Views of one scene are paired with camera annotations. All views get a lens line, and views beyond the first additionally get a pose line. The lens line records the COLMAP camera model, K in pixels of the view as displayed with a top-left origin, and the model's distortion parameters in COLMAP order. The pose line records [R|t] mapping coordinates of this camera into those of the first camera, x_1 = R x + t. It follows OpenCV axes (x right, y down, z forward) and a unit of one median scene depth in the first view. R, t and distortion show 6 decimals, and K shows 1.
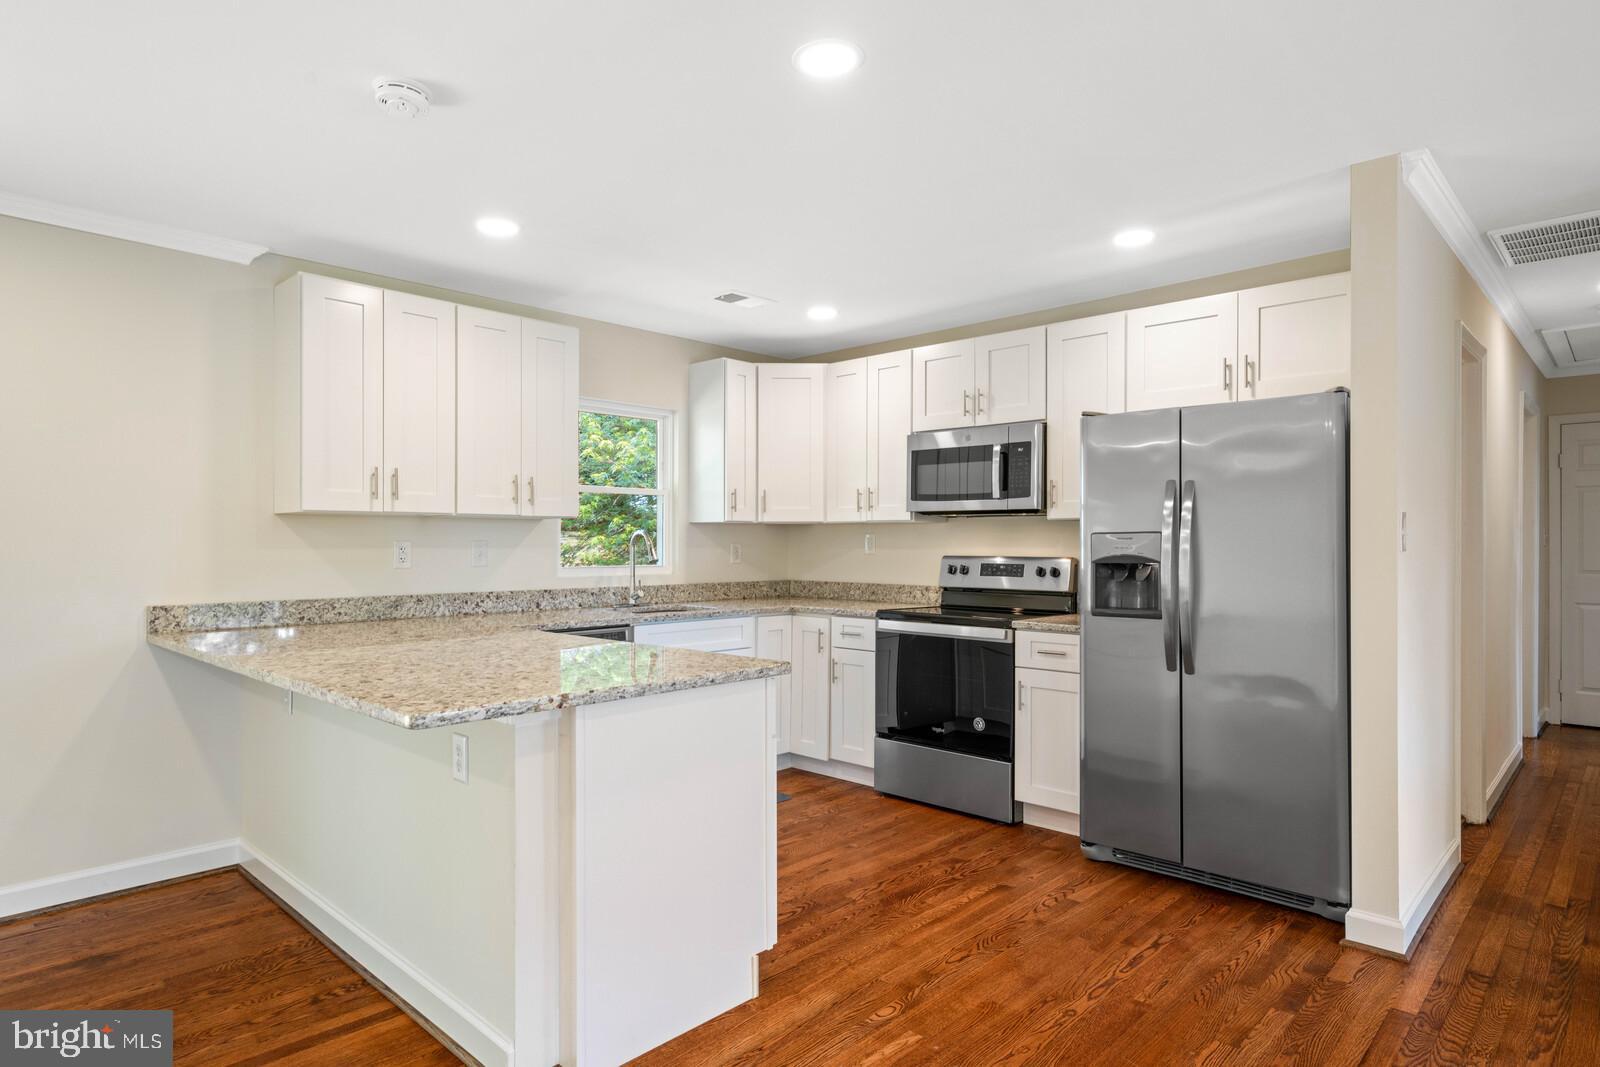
lens RADIAL K [[908.8, 0, 796.0], [0, 908.8, 530.5], [0, 0, 1]] dist [-0.007879, 0.001456]
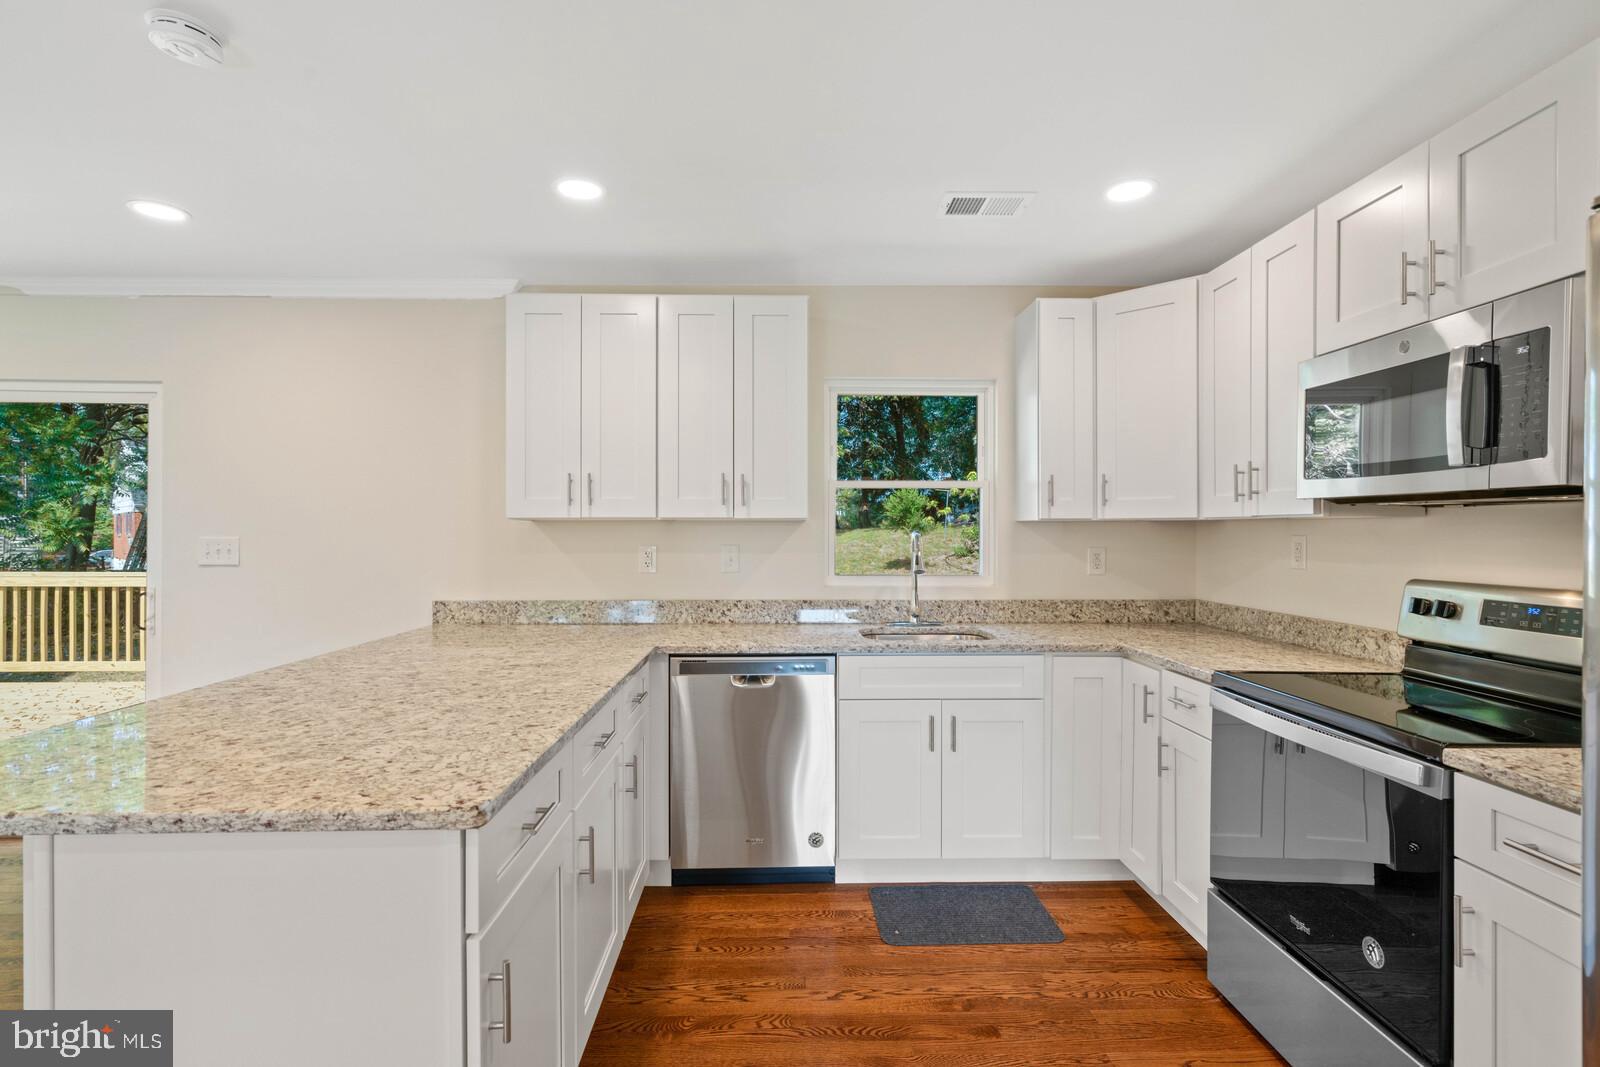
lens RADIAL K [[780.4, 0, 787.3], [0, 780.4, 525.2], [0, 0, 1]] dist [-0.000271, 0.002300]
pose [[0.706219, -0.005232, -0.707974, 0.261418], [0.010438, 0.999941, 0.003023, -0.010488], [0.707916, -0.009525, 0.706232, 0.478427]]
